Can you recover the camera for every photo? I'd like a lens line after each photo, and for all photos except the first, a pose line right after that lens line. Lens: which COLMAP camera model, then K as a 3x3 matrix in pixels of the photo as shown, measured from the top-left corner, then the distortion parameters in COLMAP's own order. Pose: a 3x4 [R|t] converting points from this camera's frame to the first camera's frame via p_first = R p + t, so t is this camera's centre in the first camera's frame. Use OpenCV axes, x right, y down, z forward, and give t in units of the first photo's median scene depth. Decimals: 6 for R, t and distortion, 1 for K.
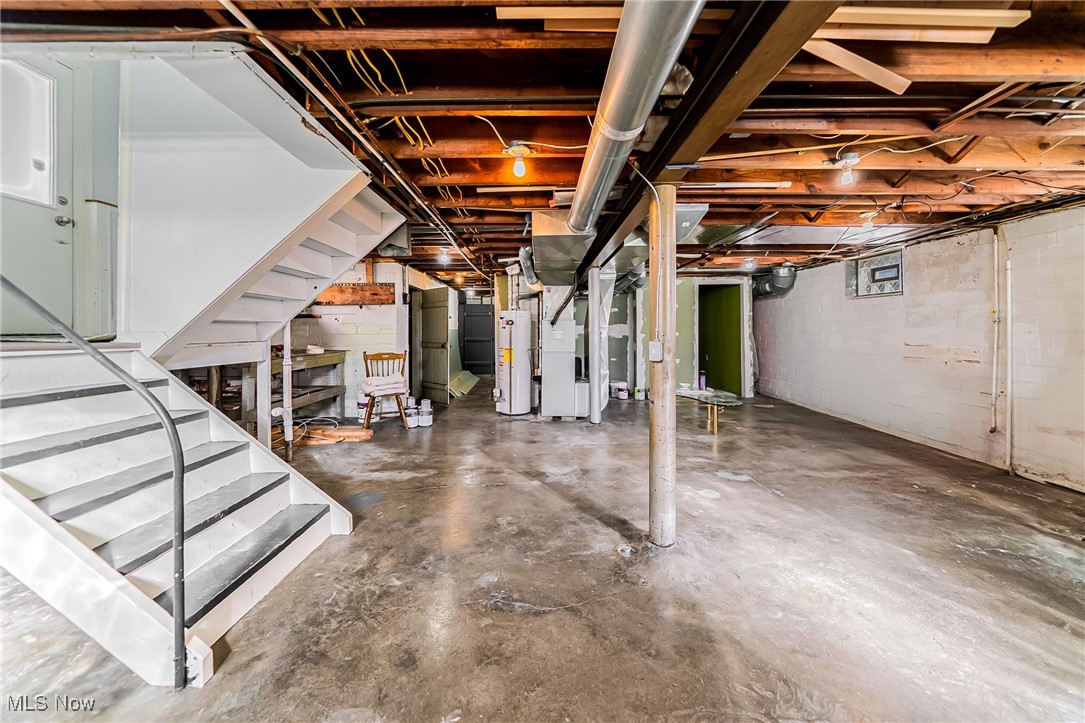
lens RADIAL K [[382.0, 0, 547.9], [0, 382.0, 337.0], [0, 0, 1]] dist [-0.002335, -0.000054]
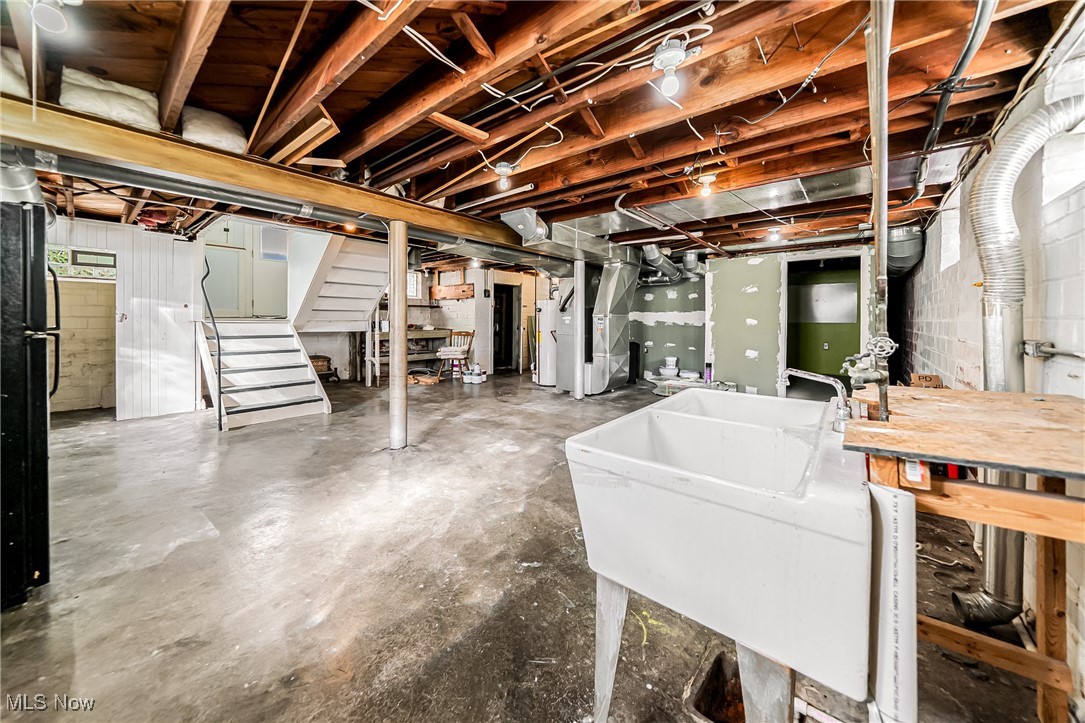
lens RADIAL K [[382.0, 0, 547.9], [0, 382.0, 337.0], [0, 0, 1]] dist [-0.002335, -0.000054]
pose [[0.775773, 0.038685, -0.629826, 1.252900], [-0.020648, 0.999141, 0.035935, 0.004411], [0.630675, -0.014873, 0.775905, 0.126703]]
